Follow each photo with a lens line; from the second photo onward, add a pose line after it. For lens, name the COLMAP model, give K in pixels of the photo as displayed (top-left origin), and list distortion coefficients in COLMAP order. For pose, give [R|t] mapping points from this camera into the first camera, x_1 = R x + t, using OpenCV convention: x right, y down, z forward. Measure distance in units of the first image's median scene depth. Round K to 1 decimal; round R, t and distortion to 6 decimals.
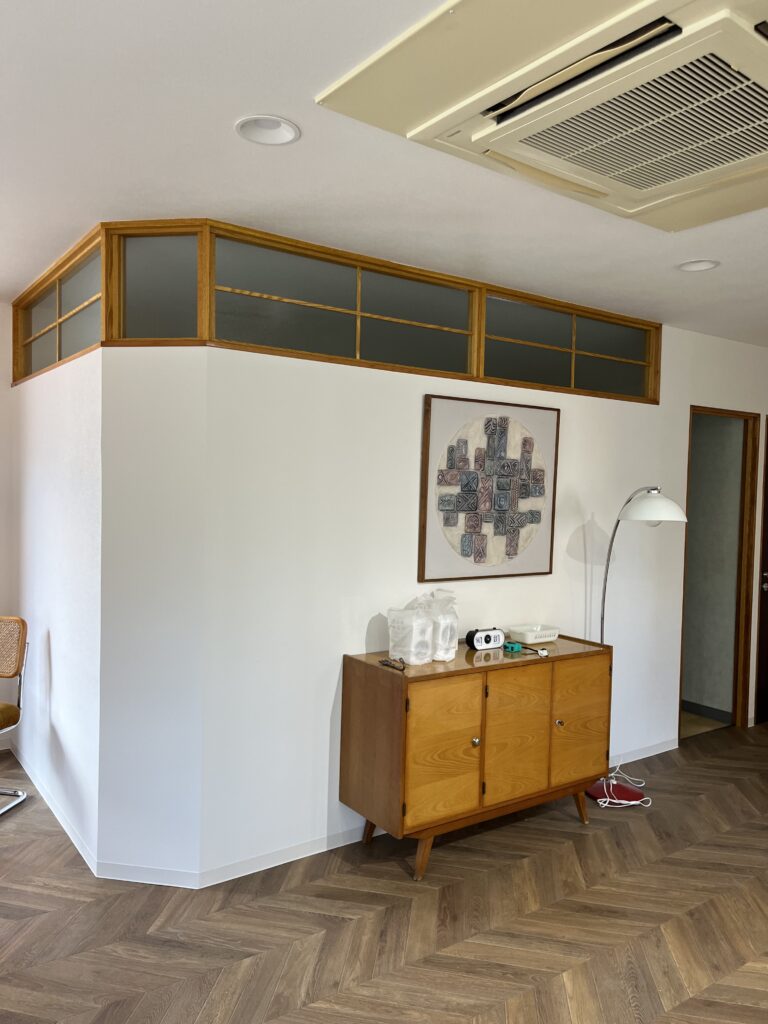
lens RADIAL K [[776.3, 0, 375.1], [0, 776.3, 516.1], [0, 0, 1]] dist [0.034961, -0.034750]
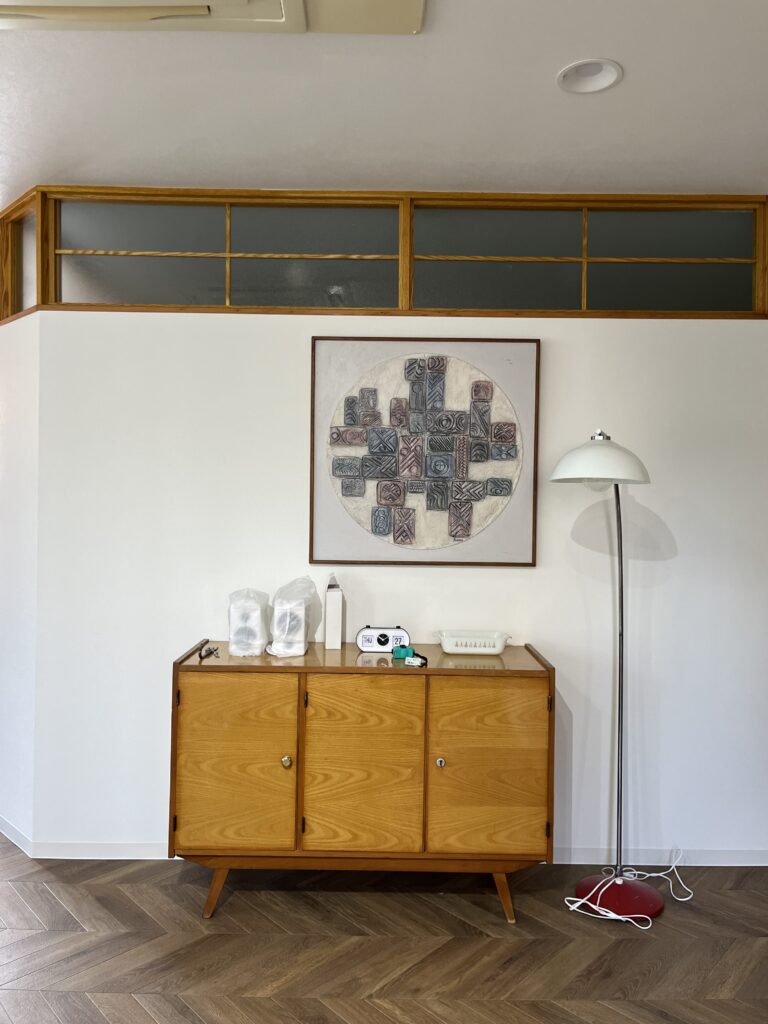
lens RADIAL K [[776.3, 0, 384.2], [0, 776.3, 507.8], [0, 0, 1]] dist [0.034961, -0.034750]
pose [[0.818369, -0.012094, -0.574566, 0.588643], [-0.015309, 0.998965, -0.042833, 0.059235], [0.574489, 0.043849, 0.817337, 0.358194]]
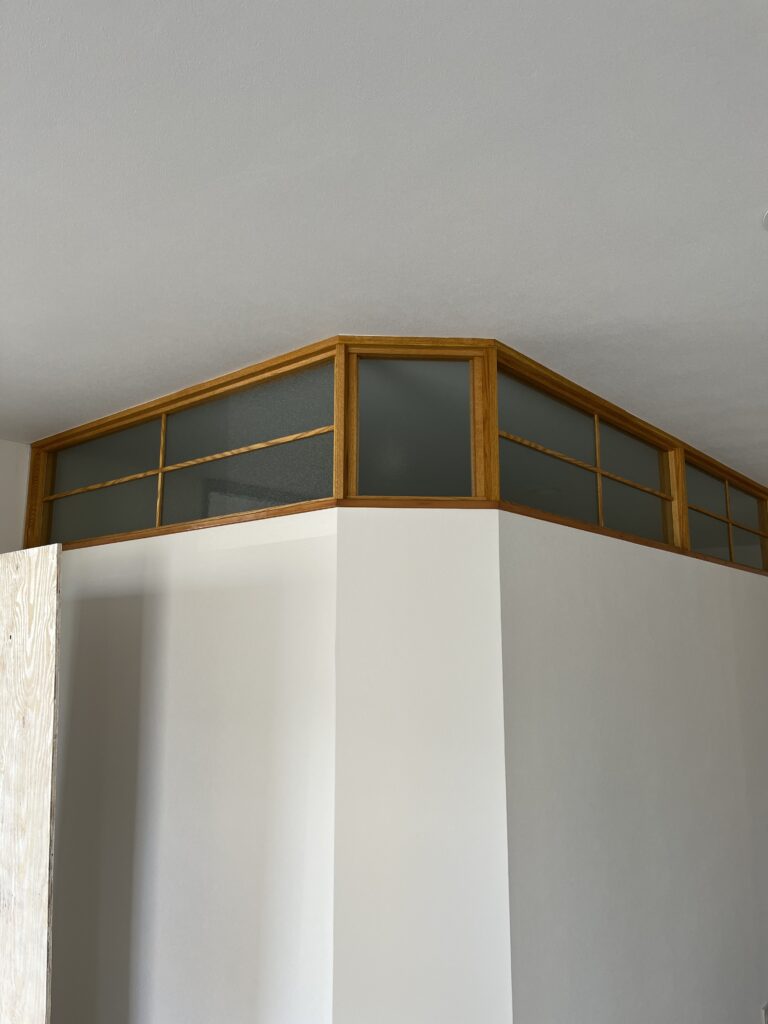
lens RADIAL K [[776.3, 0, 386.9], [0, 776.3, 513.9], [0, 0, 1]] dist [0.034961, -0.034750]
pose [[0.966188, 0.015168, 0.257391, -0.397930], [0.037636, 0.979279, -0.198988, -0.061889], [-0.255076, 0.201947, 0.945597, 0.289257]]
